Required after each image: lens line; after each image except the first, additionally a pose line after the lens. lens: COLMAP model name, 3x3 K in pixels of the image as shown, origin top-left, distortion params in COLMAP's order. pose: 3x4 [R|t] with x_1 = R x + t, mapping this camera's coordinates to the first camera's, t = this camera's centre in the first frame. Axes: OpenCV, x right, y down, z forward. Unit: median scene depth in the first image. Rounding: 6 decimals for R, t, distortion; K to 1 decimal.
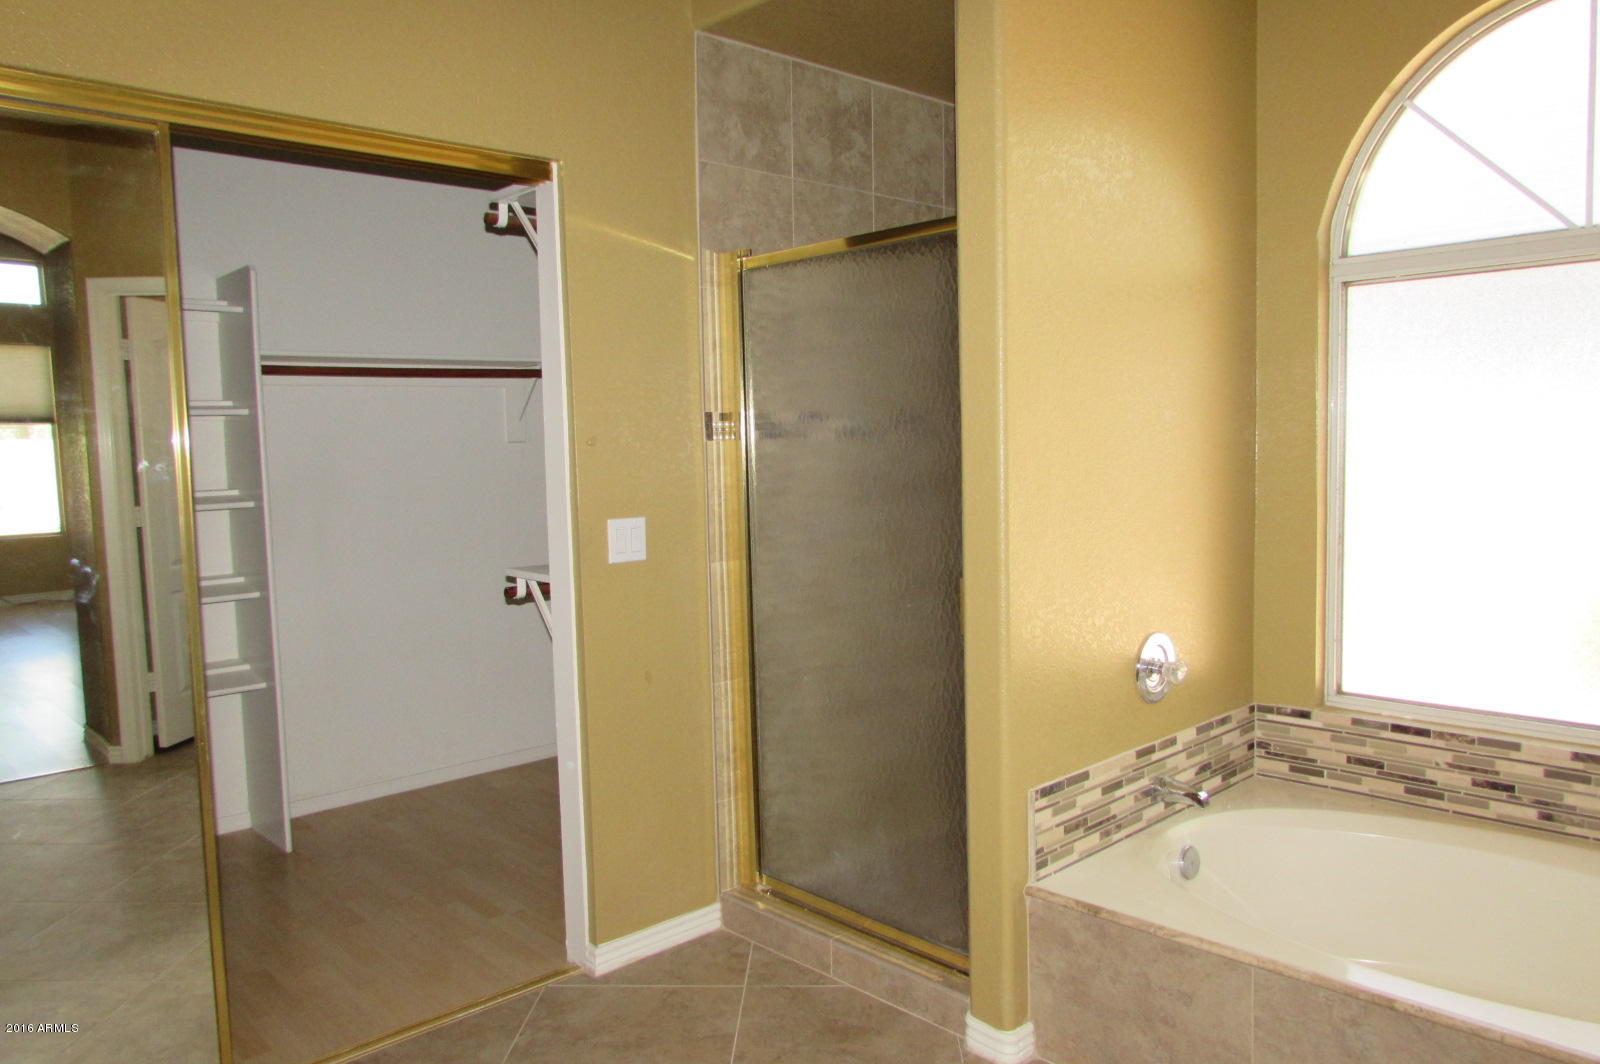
lens RADIAL K [[1133.6, 0, 798.8], [0, 1133.6, 537.8], [0, 0, 1]] dist [-0.028741, 0.004773]
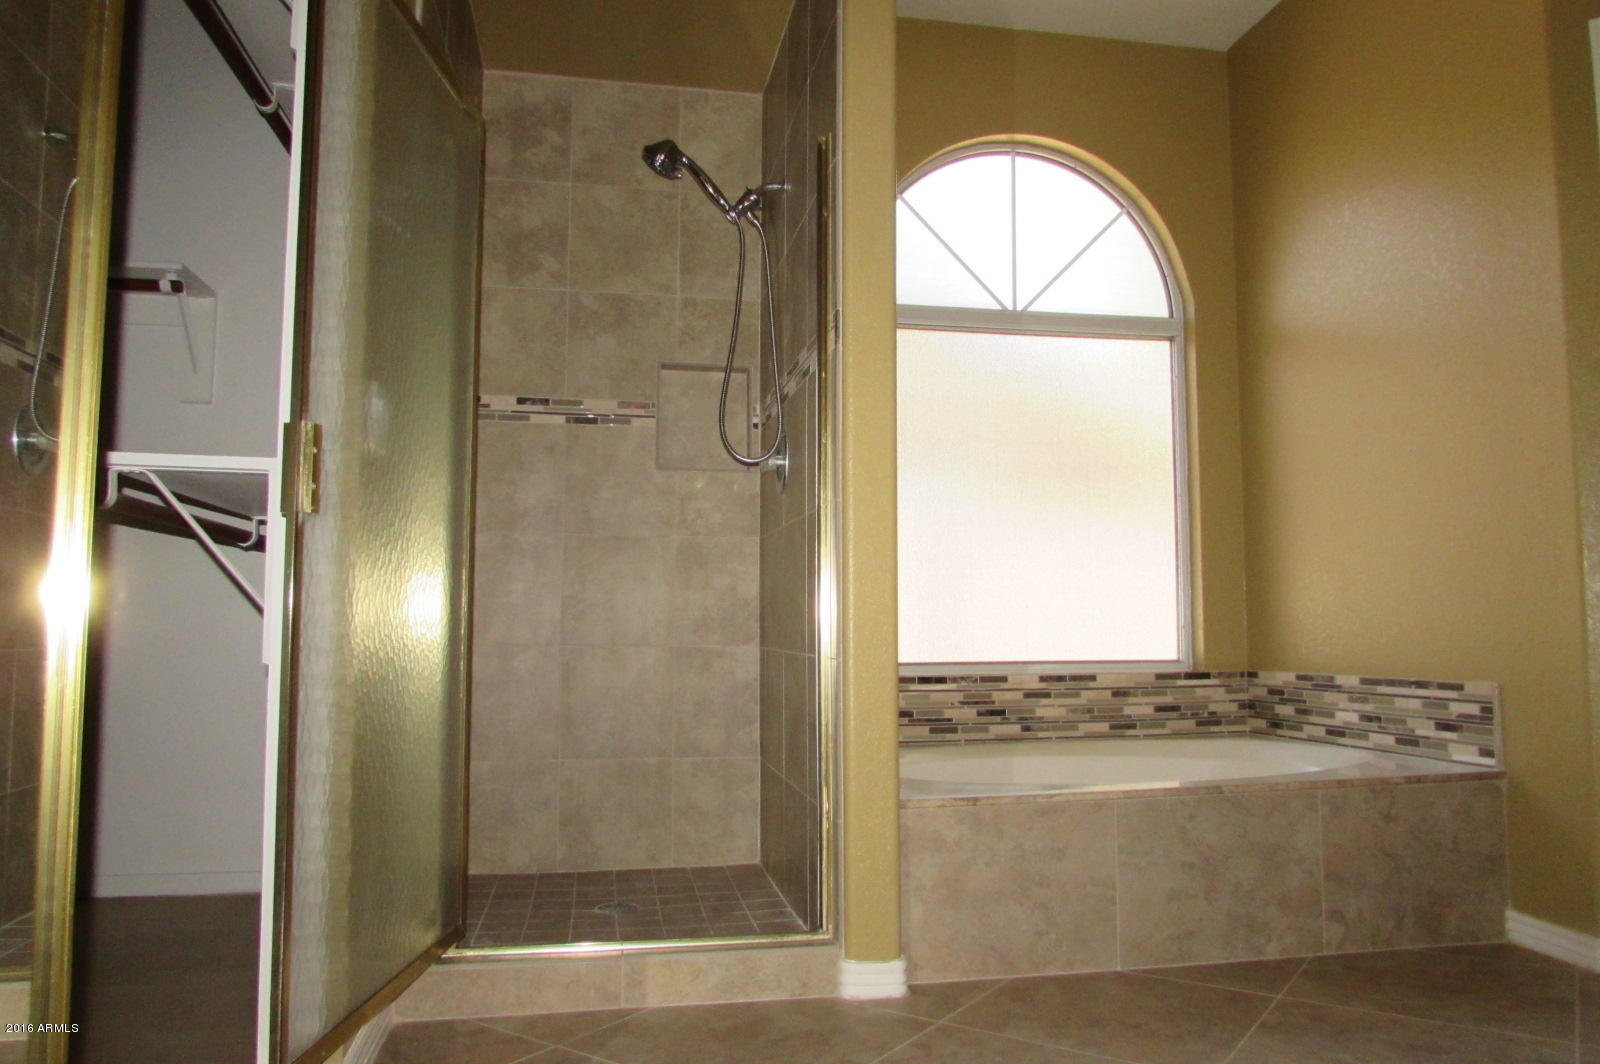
lens RADIAL K [[1133.6, 0, 798.8], [0, 1133.6, 537.8], [0, 0, 1]] dist [-0.028741, 0.004773]
pose [[0.539833, 0.091352, 0.836801, -0.625207], [0.061138, 0.987213, -0.147213, 0.204126], [-0.839549, 0.130631, 0.527345, 0.478337]]
